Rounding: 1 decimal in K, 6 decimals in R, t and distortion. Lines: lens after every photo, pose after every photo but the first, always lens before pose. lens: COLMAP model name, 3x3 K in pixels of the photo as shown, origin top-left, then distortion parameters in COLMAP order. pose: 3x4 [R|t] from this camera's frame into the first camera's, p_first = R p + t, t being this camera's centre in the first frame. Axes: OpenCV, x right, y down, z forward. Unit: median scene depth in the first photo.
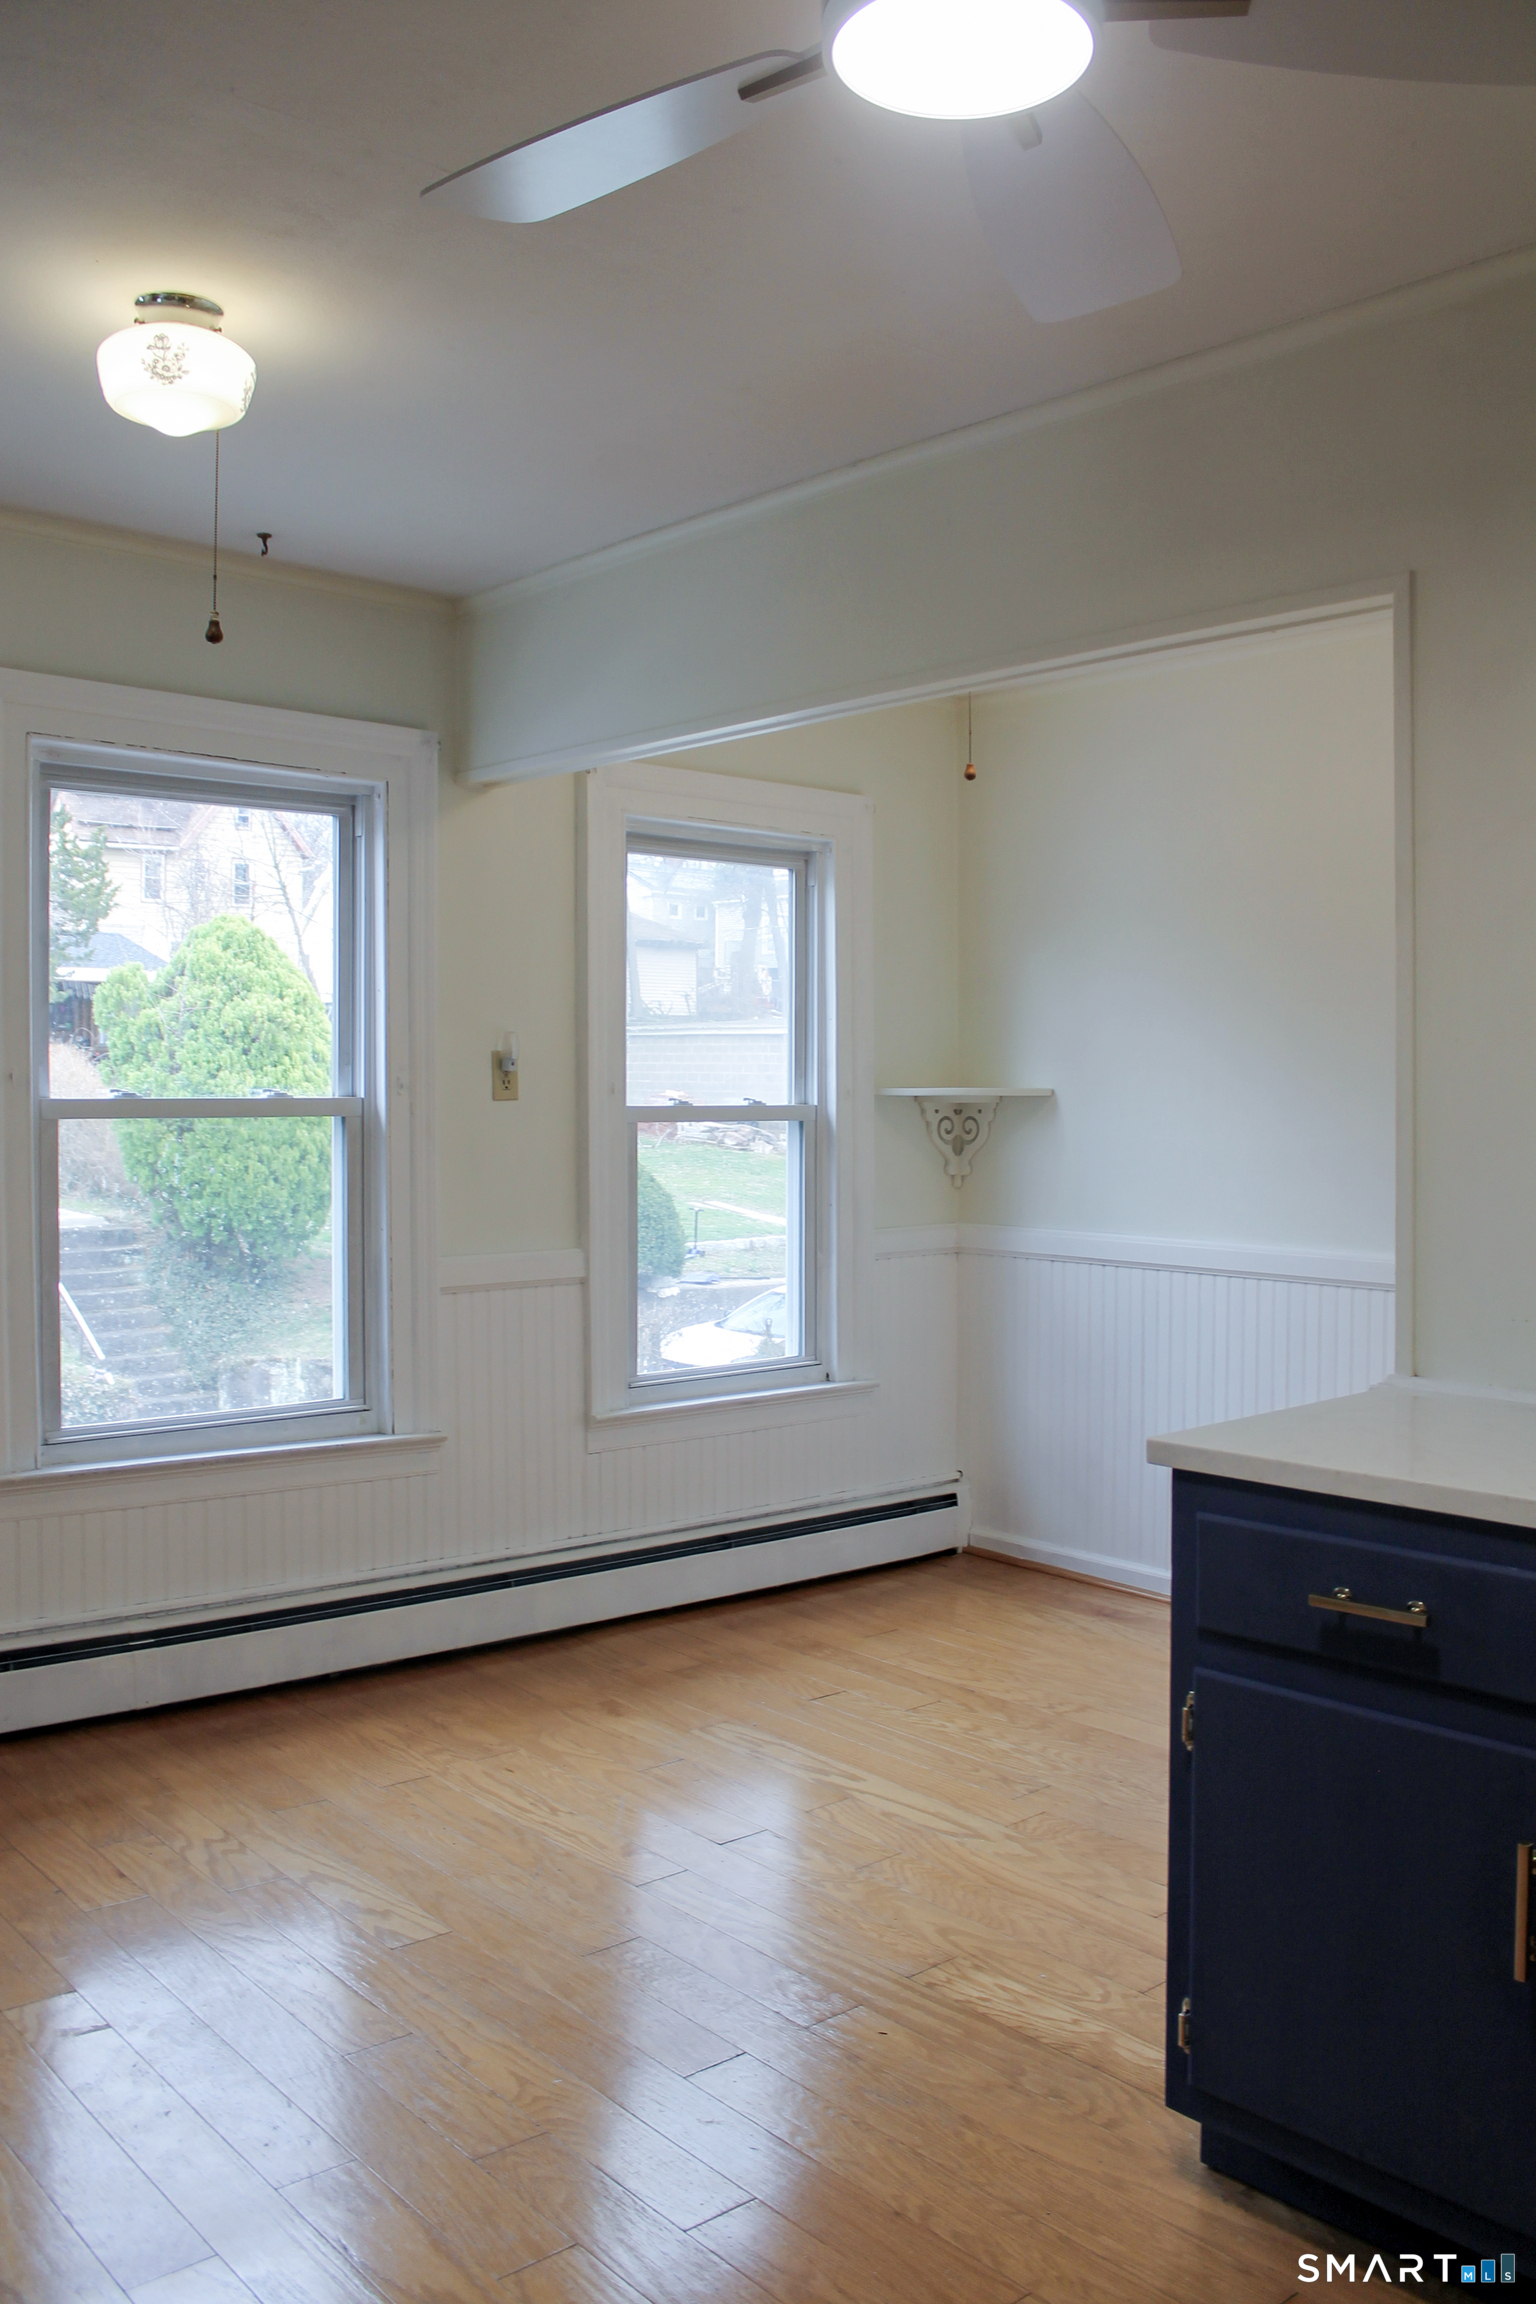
lens RADIAL K [[1883.7, 0, 768.0], [0, 1883.7, 1152.0], [0, 0, 1]] dist [-0.168302, -0.002500]
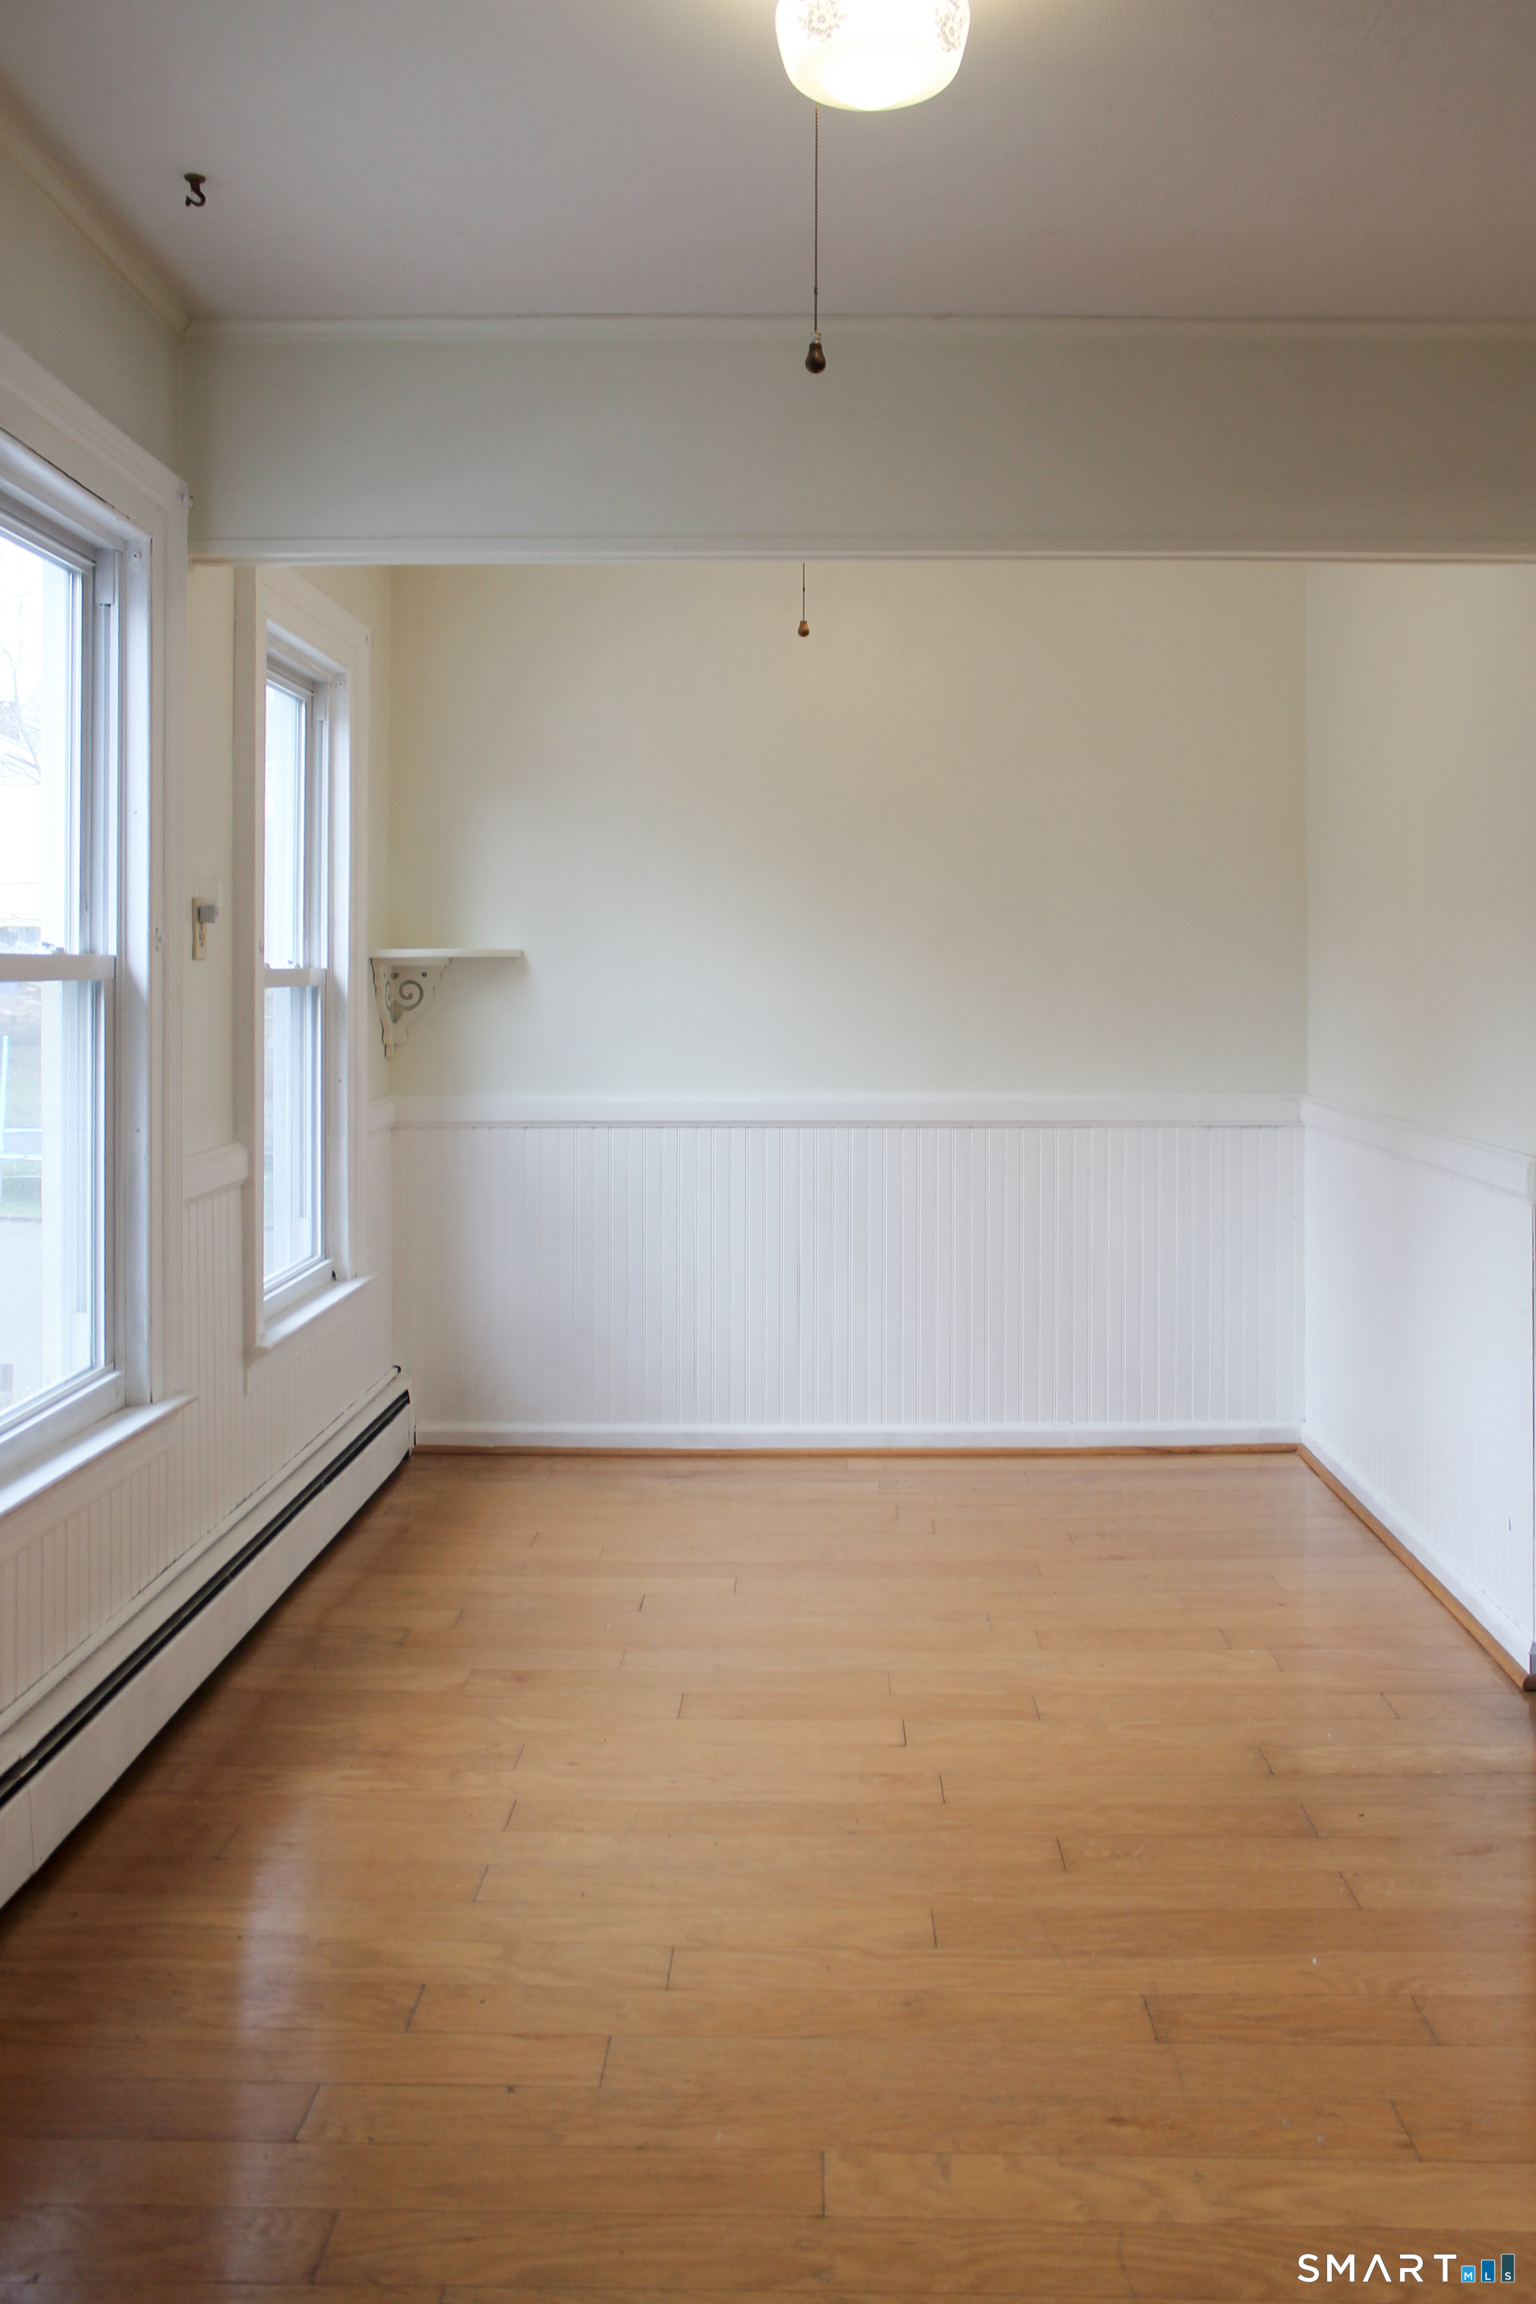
lens RADIAL K [[1898.9, 0, 773.6], [0, 1898.9, 961.5], [0, 0, 1]] dist [-0.042246, -0.005996]
pose [[0.669537, -0.003281, 0.742771, -0.497133], [0.030861, 0.999250, -0.023404, -0.000738], [-0.742137, 0.038593, 0.669136, 0.248964]]
